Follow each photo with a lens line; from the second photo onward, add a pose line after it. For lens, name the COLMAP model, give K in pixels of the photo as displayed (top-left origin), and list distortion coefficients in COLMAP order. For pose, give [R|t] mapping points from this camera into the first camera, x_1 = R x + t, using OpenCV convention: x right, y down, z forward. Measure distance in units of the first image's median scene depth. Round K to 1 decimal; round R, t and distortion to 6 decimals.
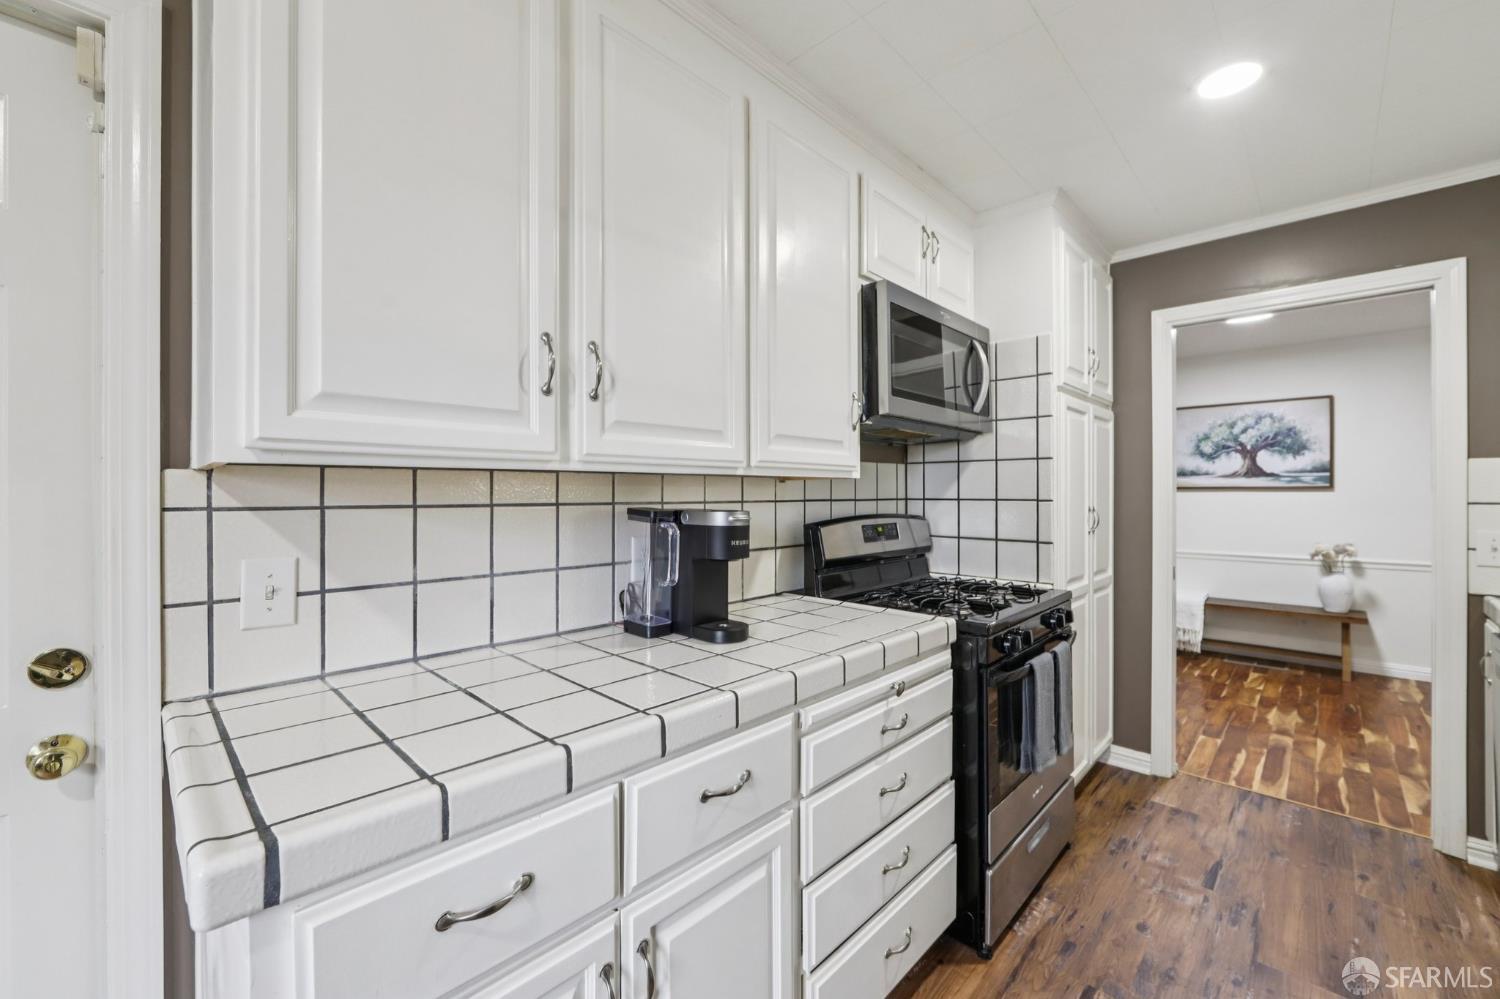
lens RADIAL K [[603.0, 0, 753.3], [0, 603.0, 491.5], [0, 0, 1]] dist [0.000391, 0.000442]
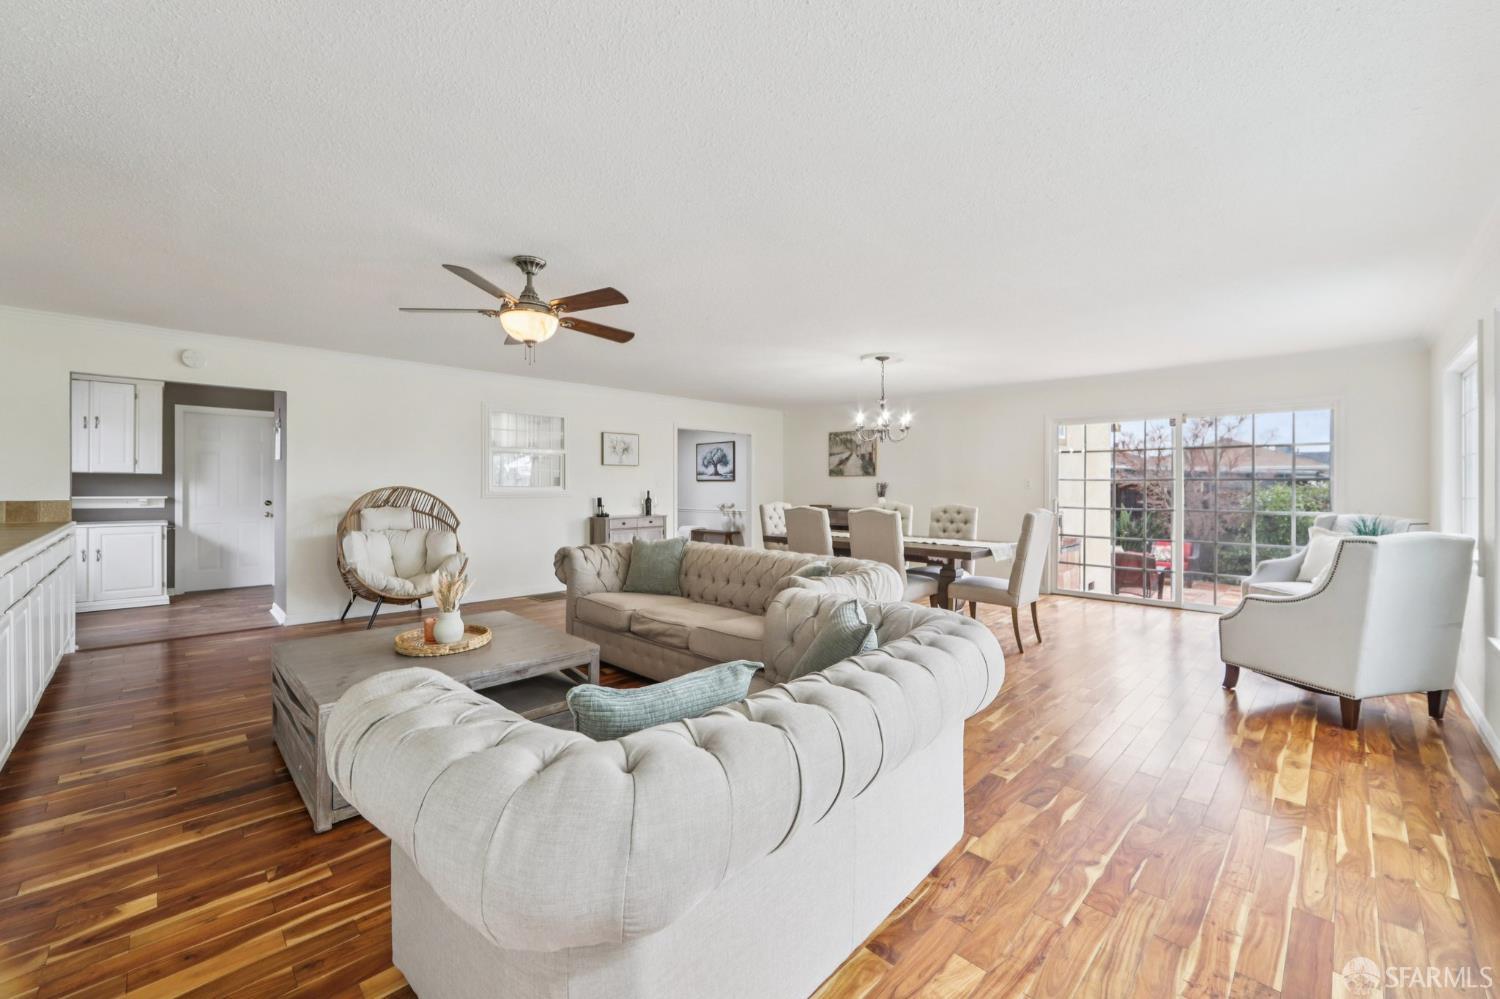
lens RADIAL K [[598.4, 0, 762.5], [0, 598.4, 494.9], [0, 0, 1]] dist [-0.002409, 0.000555]
pose [[0.999965, 0.002761, -0.007909, 1.707345], [-0.002645, 0.999889, 0.014682, 0.027834], [0.007948, -0.014660, 0.999861, -2.163038]]
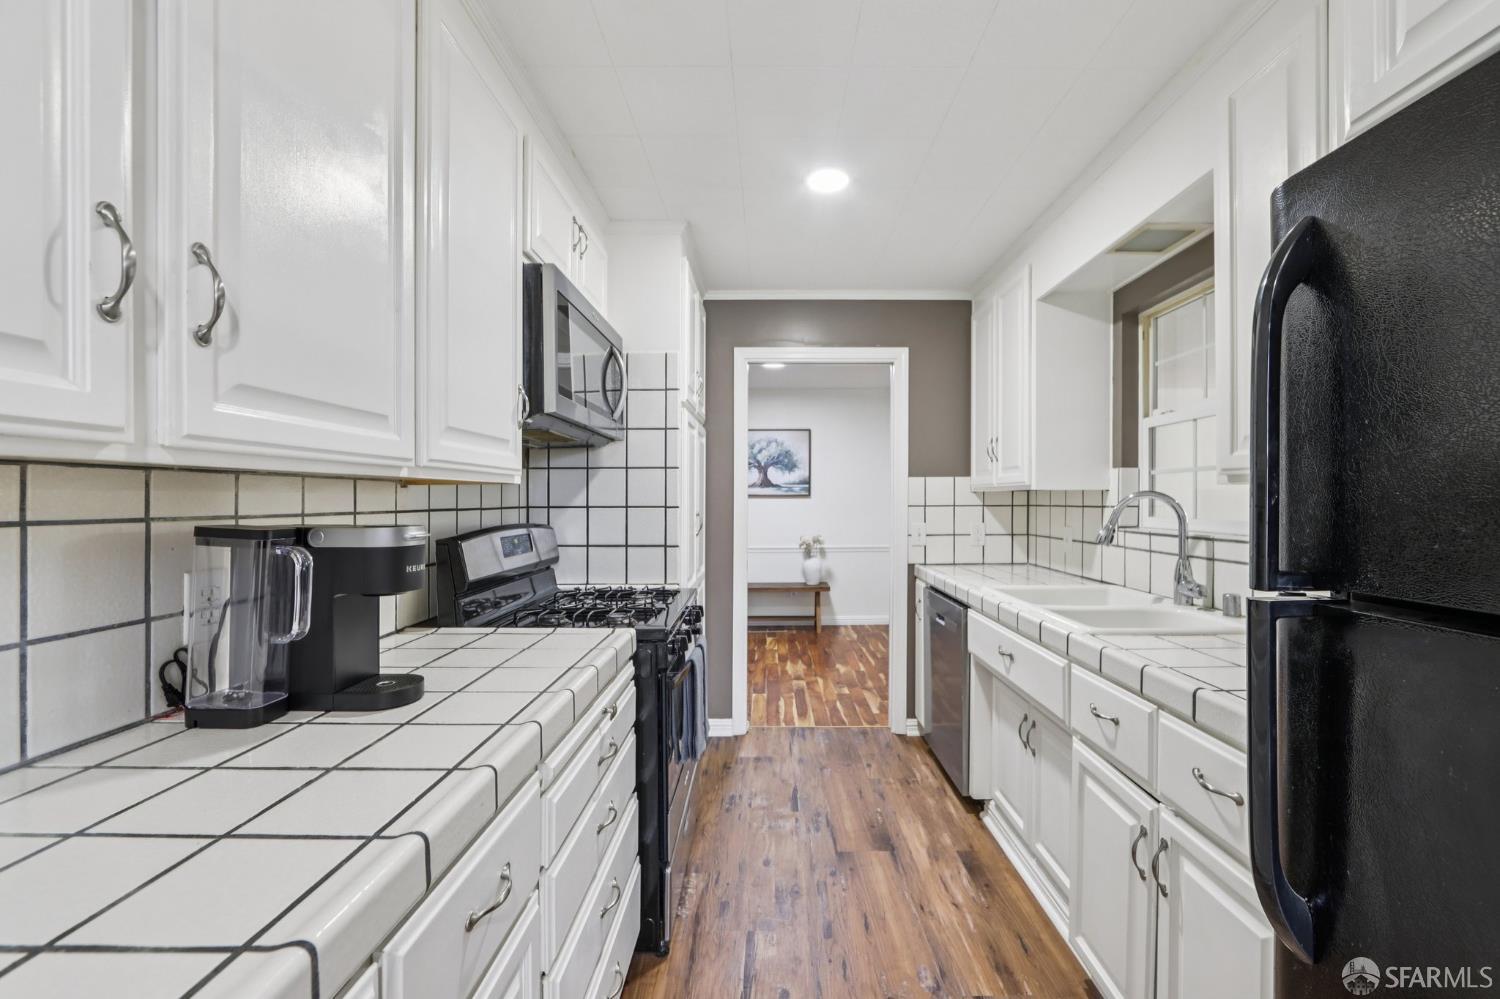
lens RADIAL K [[607.5, 0, 750.0], [0, 607.5, 499.5], [0, 0, 1]] dist [-0.013764, 0.004239]
pose [[0.727993, -0.002404, 0.685580, -0.157684], [0.001689, 0.999997, 0.001713, -0.000082], [-0.685582, -0.000089, 0.727995, 0.116924]]
